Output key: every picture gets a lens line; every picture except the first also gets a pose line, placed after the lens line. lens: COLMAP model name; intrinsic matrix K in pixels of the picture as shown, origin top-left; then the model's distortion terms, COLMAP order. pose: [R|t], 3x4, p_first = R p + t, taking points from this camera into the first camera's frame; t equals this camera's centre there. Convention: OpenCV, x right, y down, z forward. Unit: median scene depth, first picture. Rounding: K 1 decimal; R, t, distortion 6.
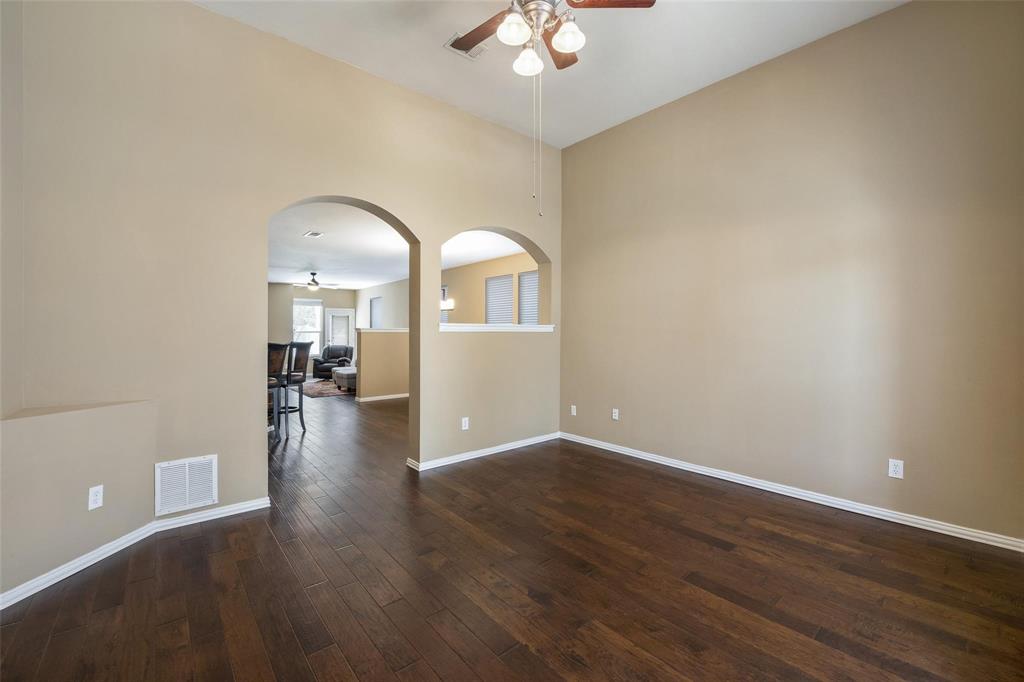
lens RADIAL K [[421.3, 0, 512.4], [0, 421.3, 317.6], [0, 0, 1]] dist [-0.027676, 0.000128]
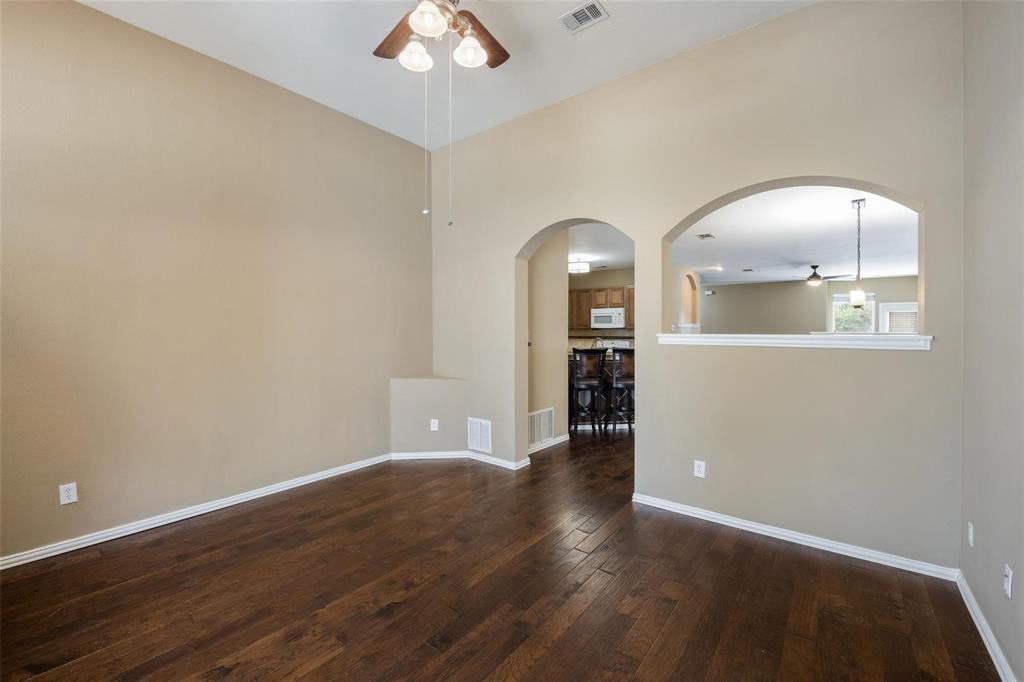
lens RADIAL K [[419.9, 0, 510.4], [0, 419.9, 328.9], [0, 0, 1]] dist [-0.028854, -0.000112]
pose [[0.190204, 0.003286, -0.981739, 0.293075], [0.030571, 0.999490, 0.009268, -0.006313], [0.981268, -0.031775, 0.190007, 0.292929]]
